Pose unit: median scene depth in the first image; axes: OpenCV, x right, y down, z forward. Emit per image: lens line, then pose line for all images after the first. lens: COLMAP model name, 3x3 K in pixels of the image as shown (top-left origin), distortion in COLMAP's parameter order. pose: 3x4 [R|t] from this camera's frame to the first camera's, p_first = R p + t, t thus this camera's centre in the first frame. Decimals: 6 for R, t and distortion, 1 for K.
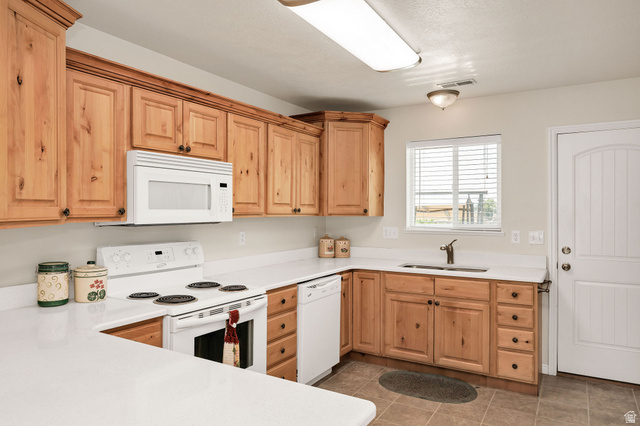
lens RADIAL K [[444.1, 0, 319.6], [0, 444.1, 211.1], [0, 0, 1]] dist [-0.007301, -0.002430]
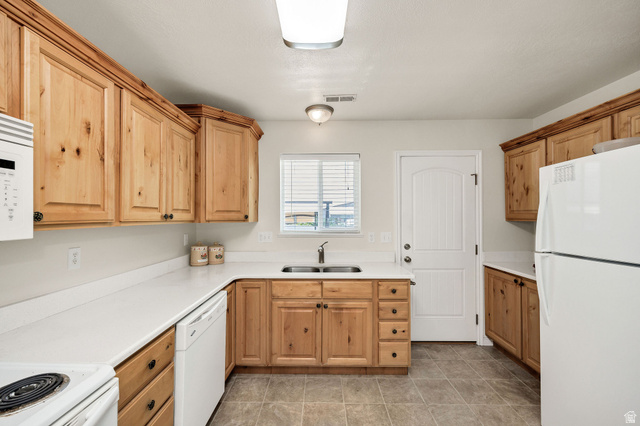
lens RADIAL K [[263.1, 0, 317.7], [0, 263.1, 215.7], [0, 0, 1]] dist [0.006323, -0.000058]
pose [[0.871850, -0.002288, 0.489768, -0.048330], [0.004377, 0.999986, -0.003121, -0.000599], [-0.489753, 0.004865, 0.871847, 0.455446]]
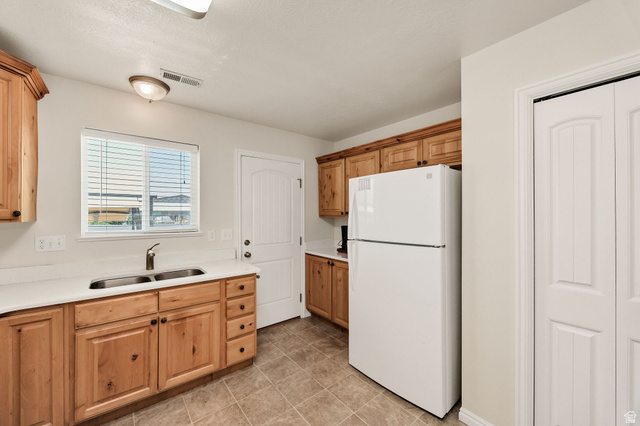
lens RADIAL K [[248.8, 0, 318.0], [0, 248.8, 213.5], [0, 0, 1]] dist [-0.006835, -0.000172]
pose [[0.361039, -0.002627, 0.932547, -0.073635], [0.001655, 0.999996, 0.002176, -0.001288], [-0.932549, 0.000758, 0.361042, 0.523028]]
